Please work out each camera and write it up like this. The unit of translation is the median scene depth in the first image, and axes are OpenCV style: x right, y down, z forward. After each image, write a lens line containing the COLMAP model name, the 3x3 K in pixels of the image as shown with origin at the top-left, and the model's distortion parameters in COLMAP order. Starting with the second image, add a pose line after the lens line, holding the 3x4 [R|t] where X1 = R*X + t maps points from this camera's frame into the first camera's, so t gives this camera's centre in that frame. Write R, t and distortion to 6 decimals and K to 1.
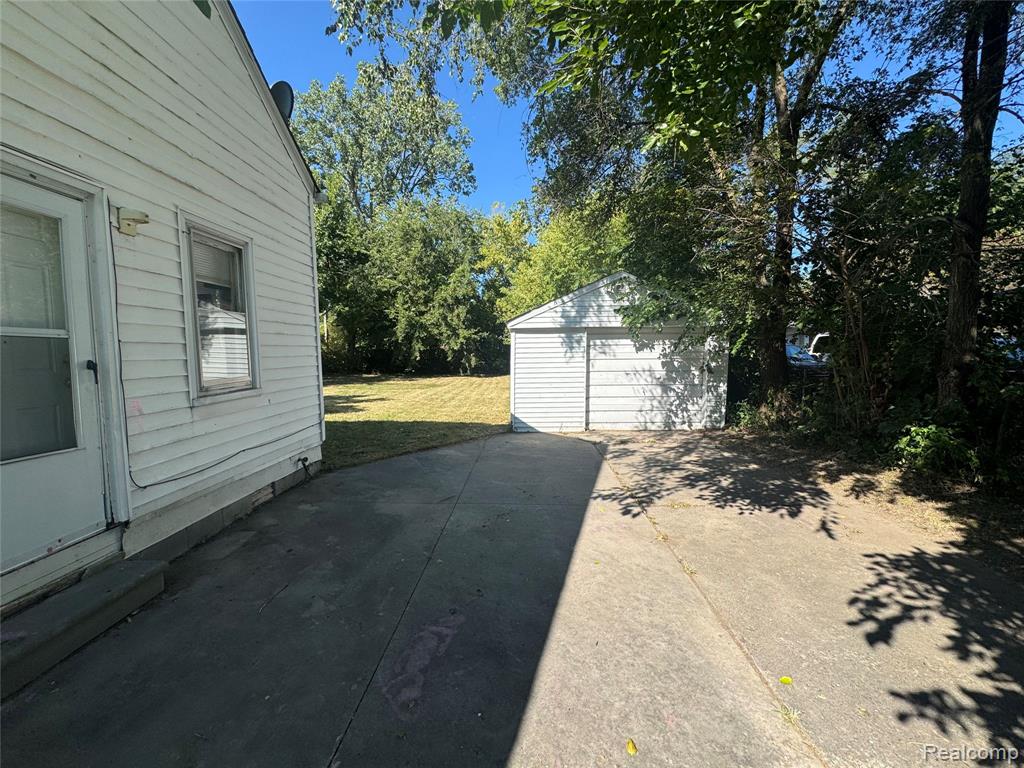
lens RADIAL K [[413.8, 0, 511.3], [0, 413.8, 379.7], [0, 0, 1]] dist [-0.001205, -0.000073]
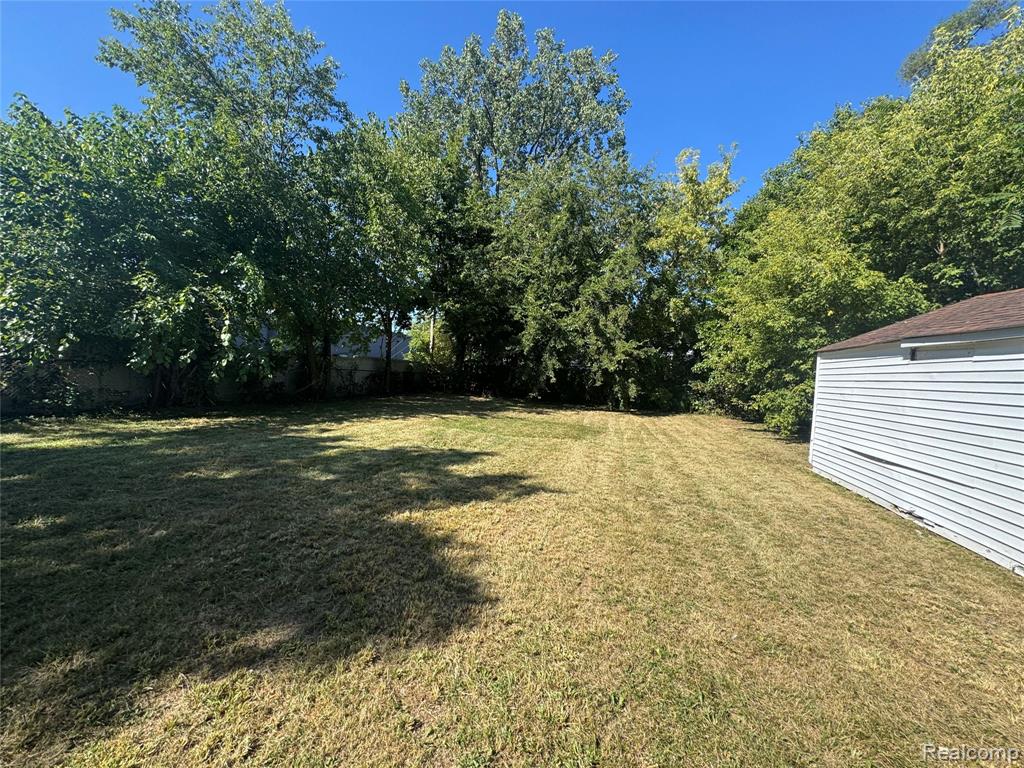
lens RADIAL K [[413.8, 0, 508.7], [0, 413.8, 384.9], [0, 0, 1]] dist [-0.001205, -0.000073]
pose [[0.966091, 0.071796, -0.248018, -0.121297], [-0.083124, 0.995907, -0.035494, -0.014062], [0.244455, 0.054906, 0.968105, 0.326997]]
